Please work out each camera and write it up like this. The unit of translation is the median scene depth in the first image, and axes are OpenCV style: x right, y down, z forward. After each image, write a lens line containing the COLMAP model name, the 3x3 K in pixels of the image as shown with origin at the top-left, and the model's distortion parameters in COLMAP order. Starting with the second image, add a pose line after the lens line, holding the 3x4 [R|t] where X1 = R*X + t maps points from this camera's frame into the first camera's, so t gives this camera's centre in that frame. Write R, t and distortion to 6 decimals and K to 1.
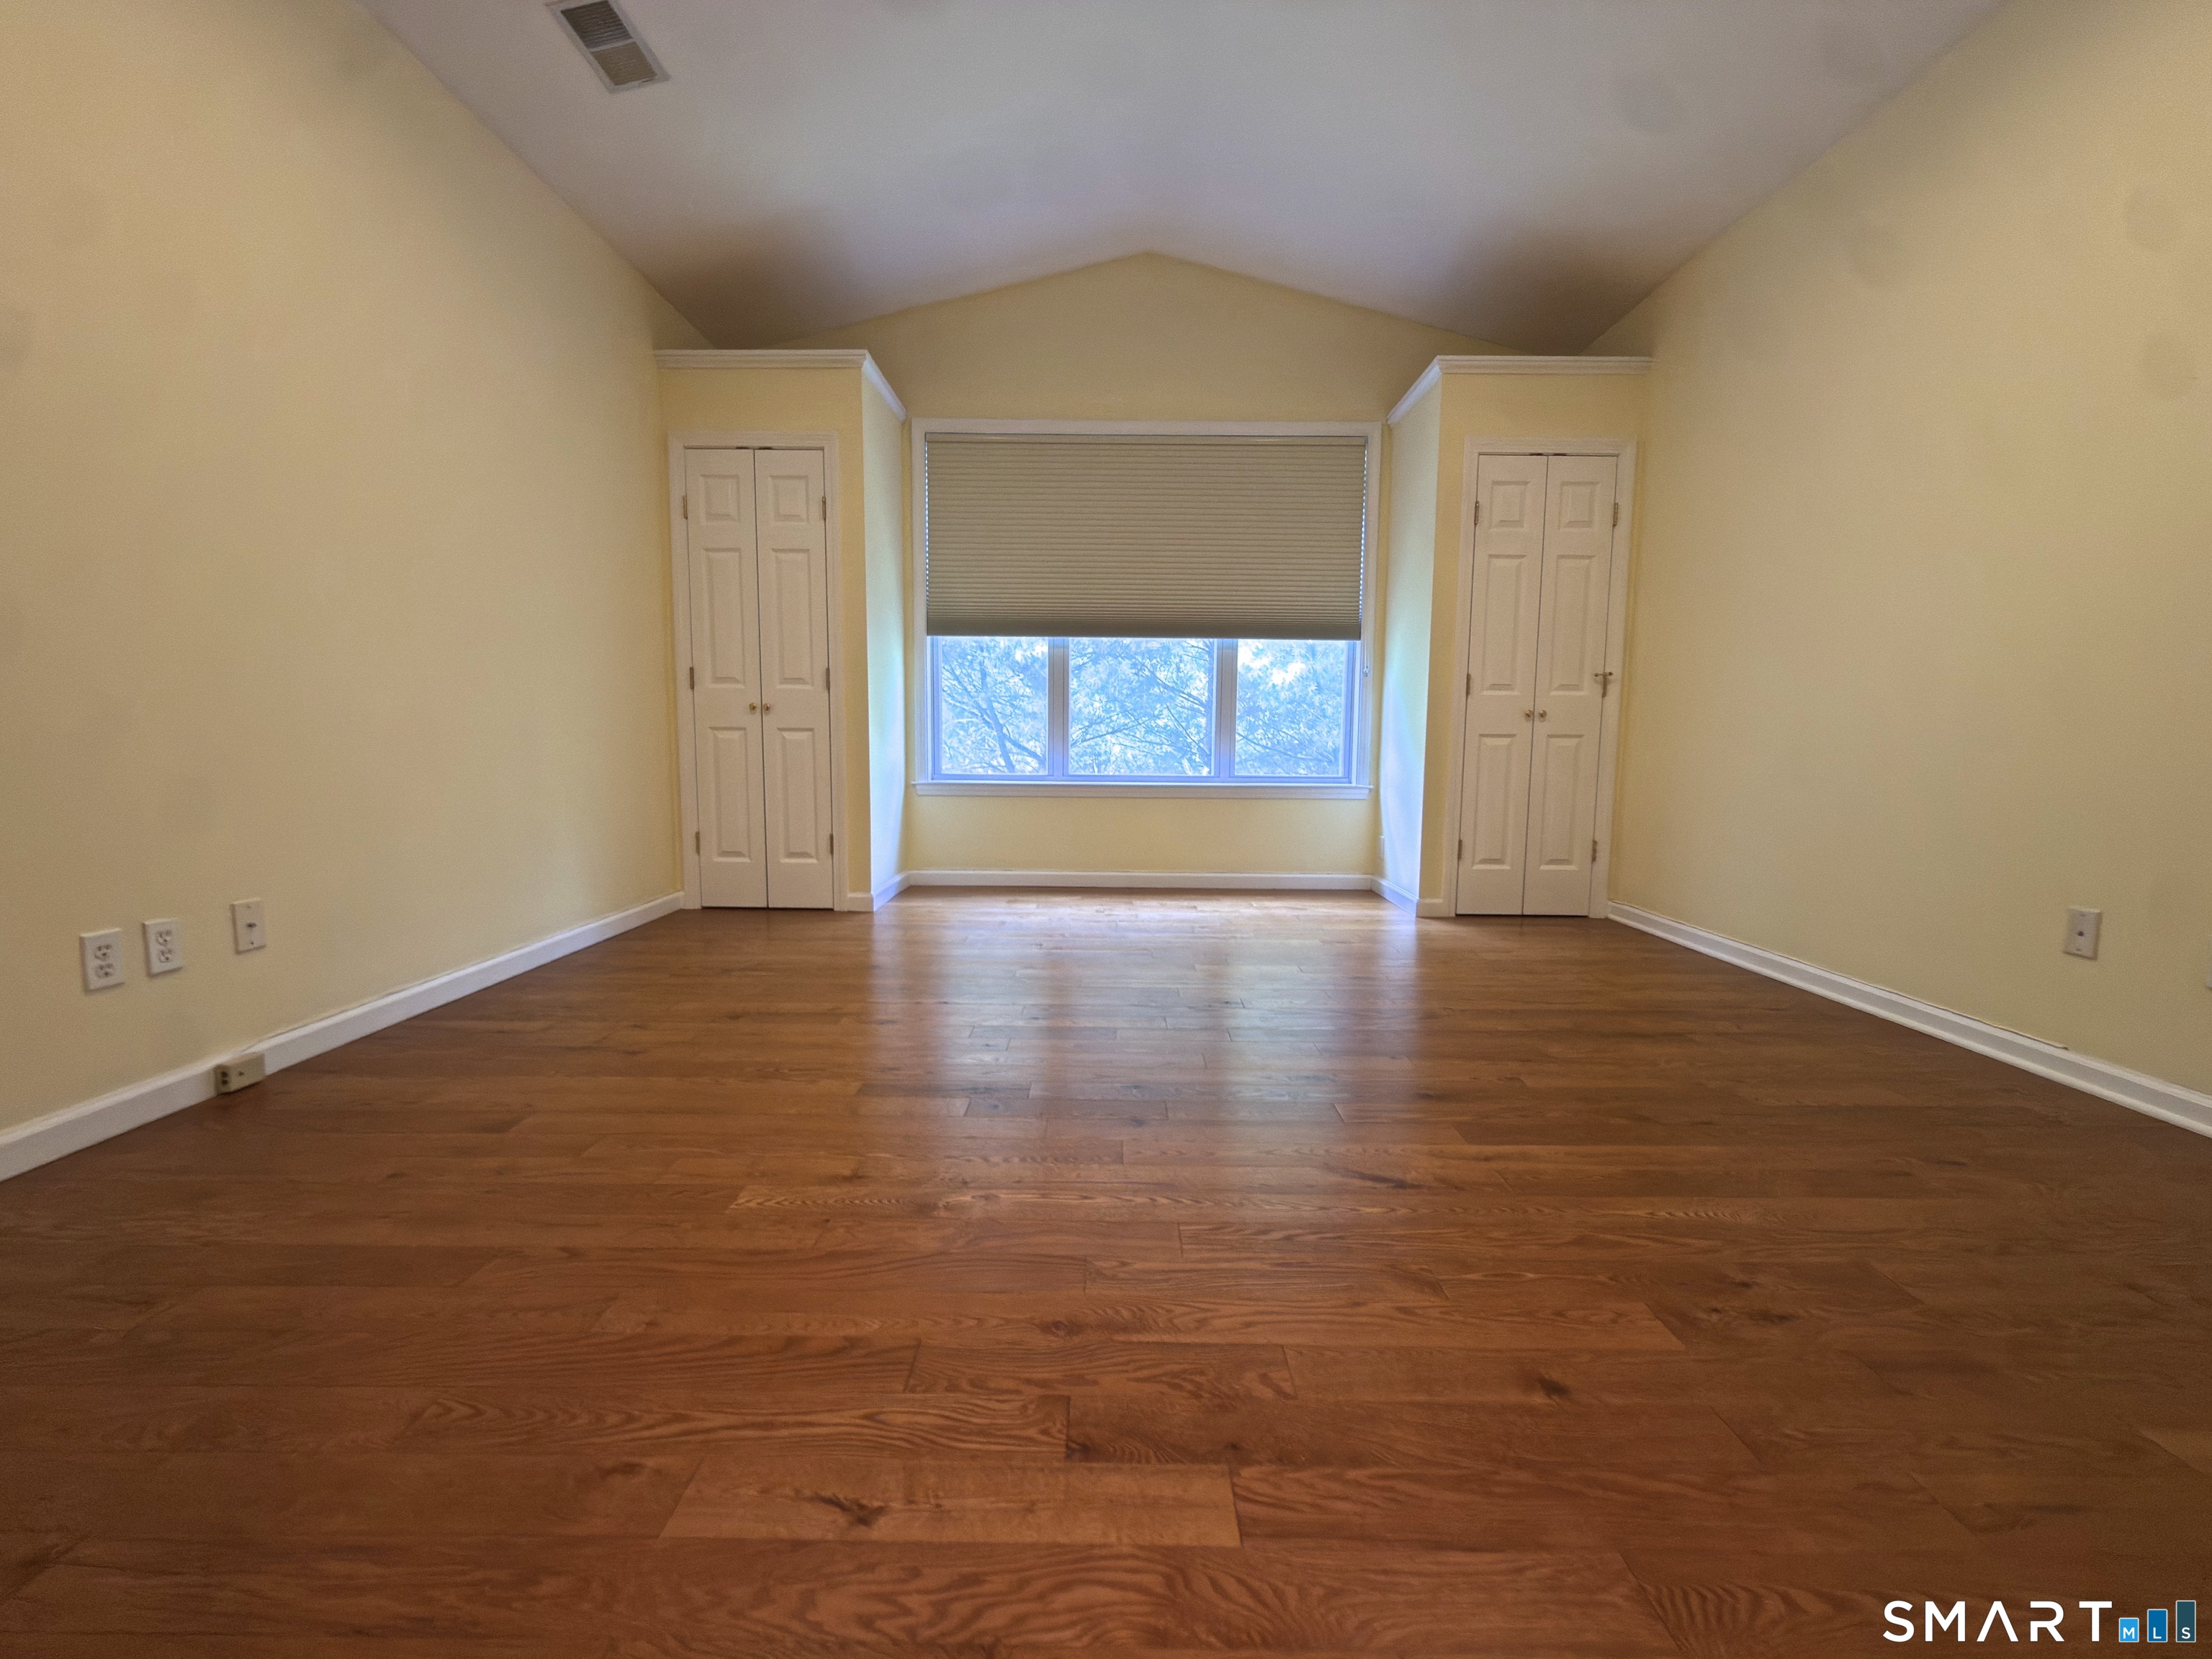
lens RADIAL K [[888.4, 0, 1111.2], [0, 888.4, 826.6], [0, 0, 1]] dist [-0.005171, -0.000002]
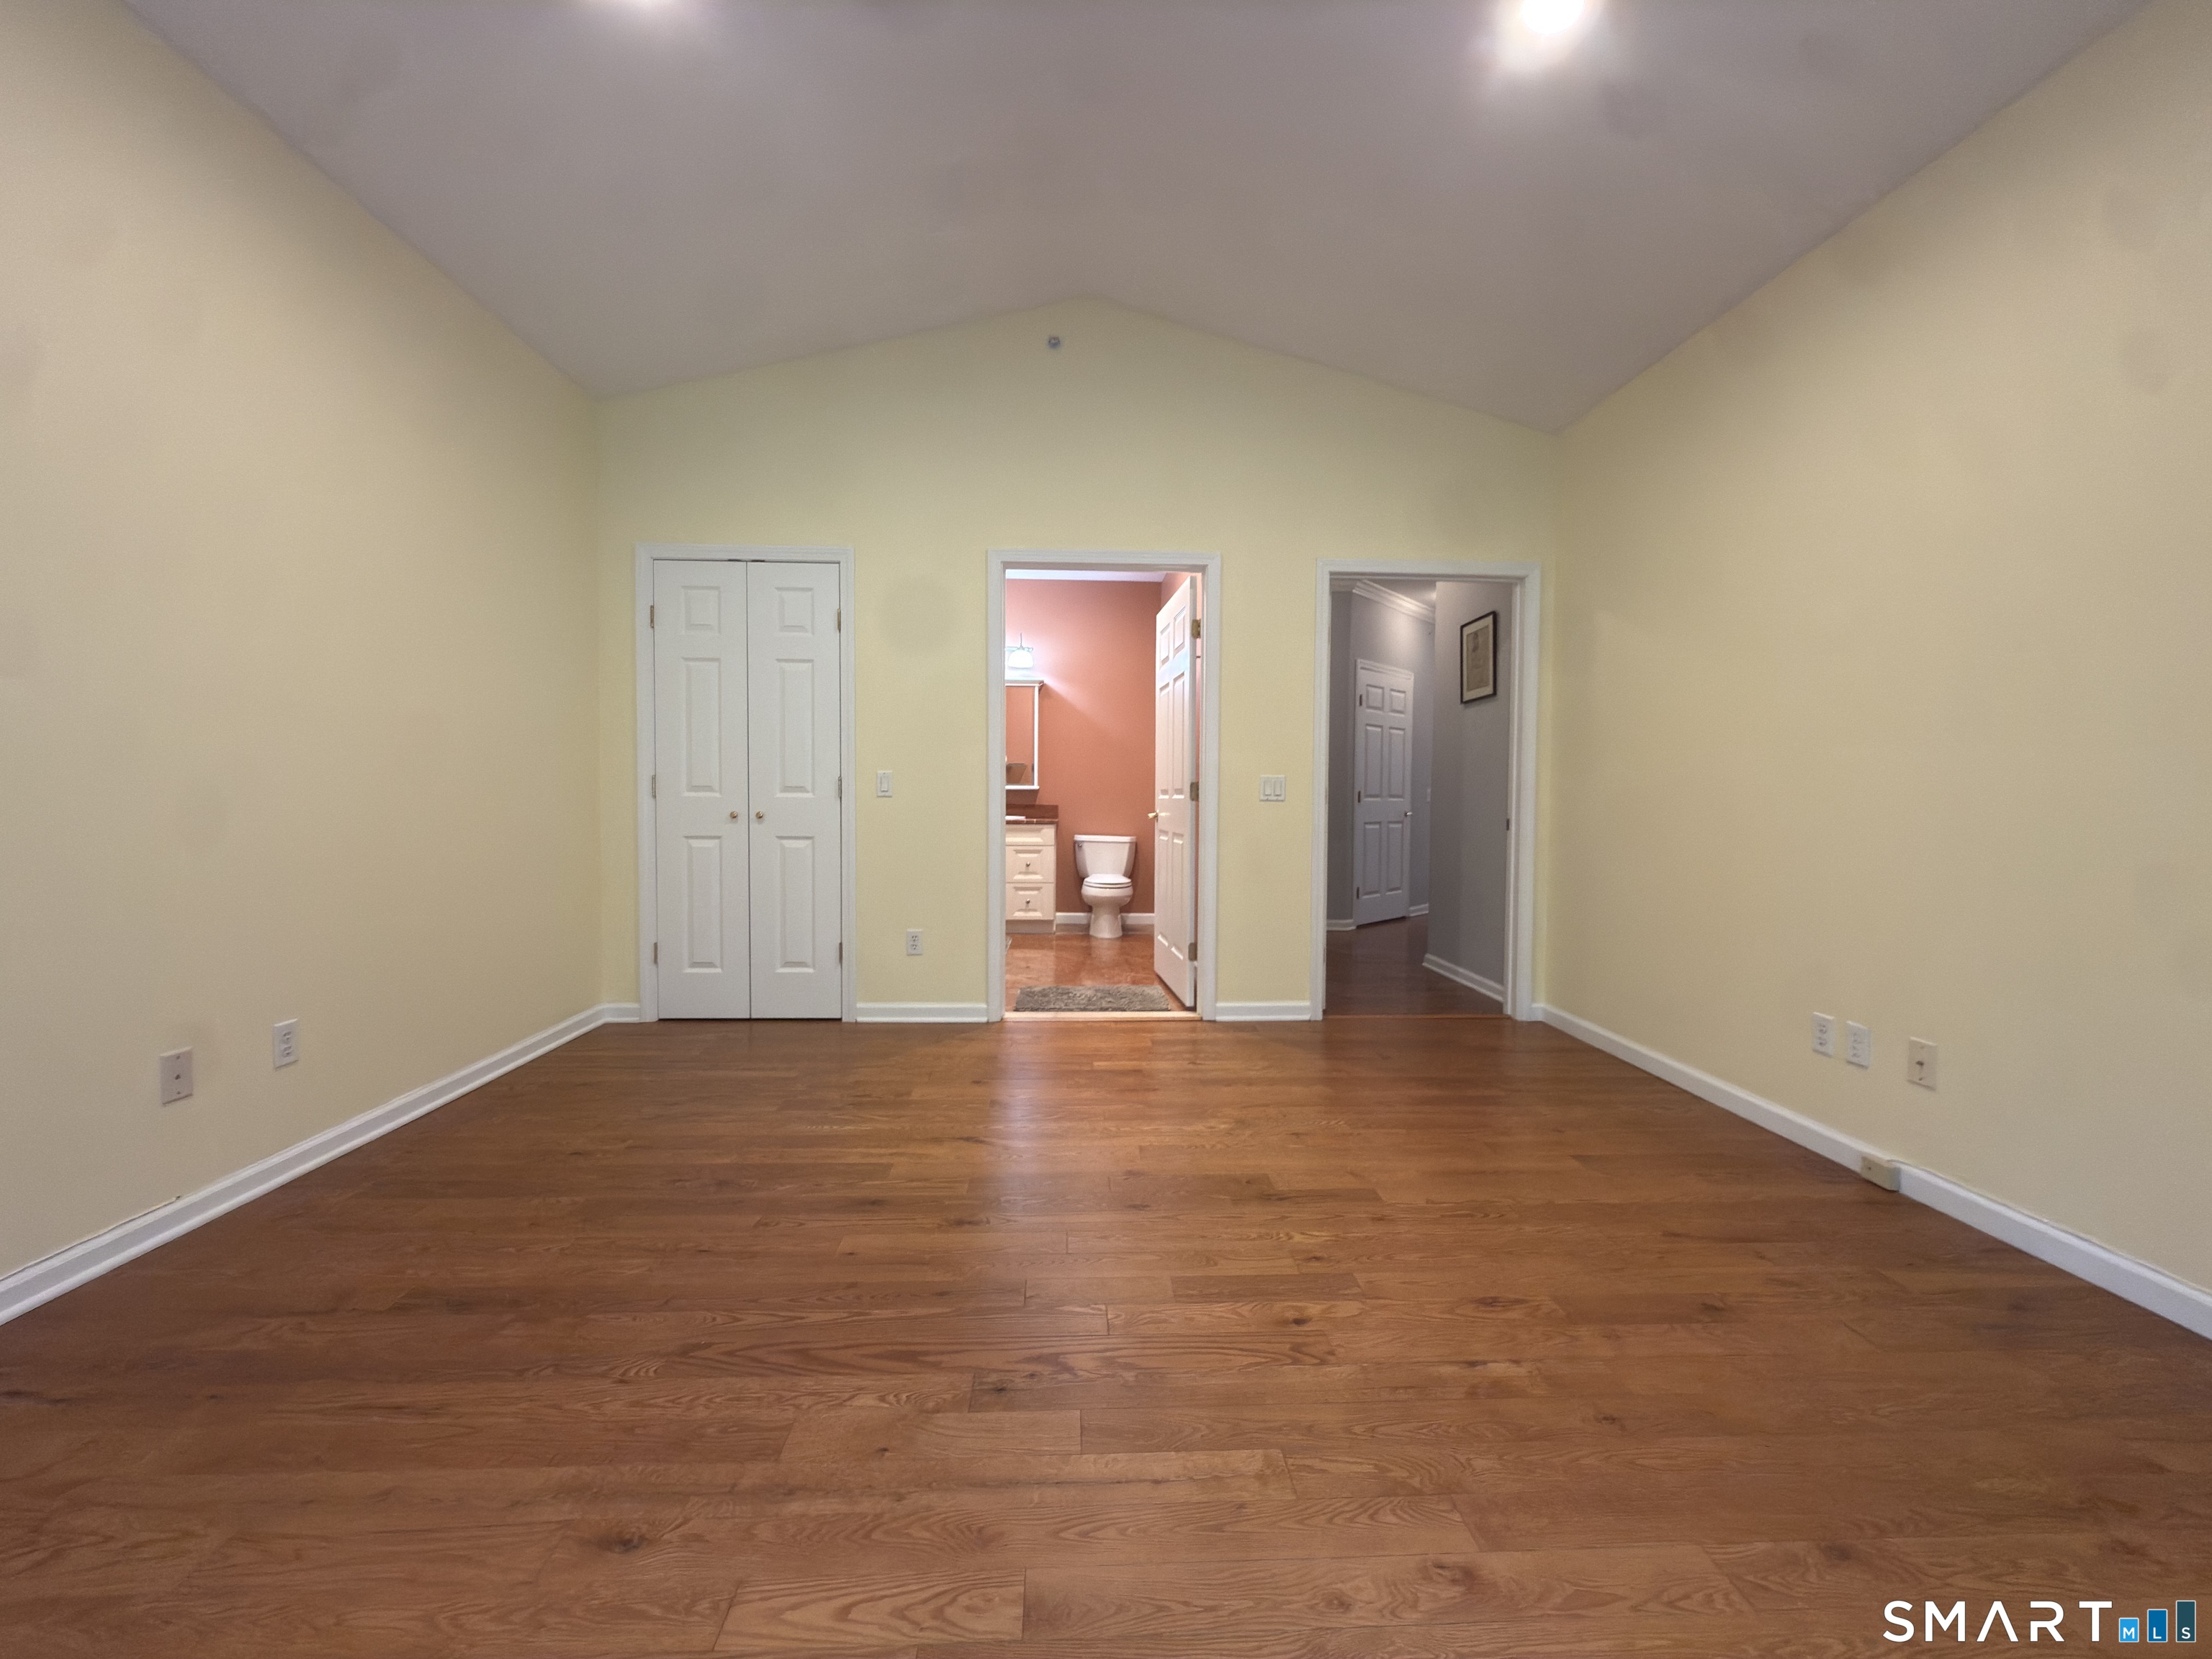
lens RADIAL K [[888.4, 0, 1104.5], [0, 888.4, 828.0], [0, 0, 1]] dist [-0.005171, -0.000002]
pose [[-0.998672, -0.016879, -0.048673, 0.147463], [-0.023483, 0.990087, 0.138476, -0.360826], [0.045853, 0.139435, -0.989169, 2.294815]]
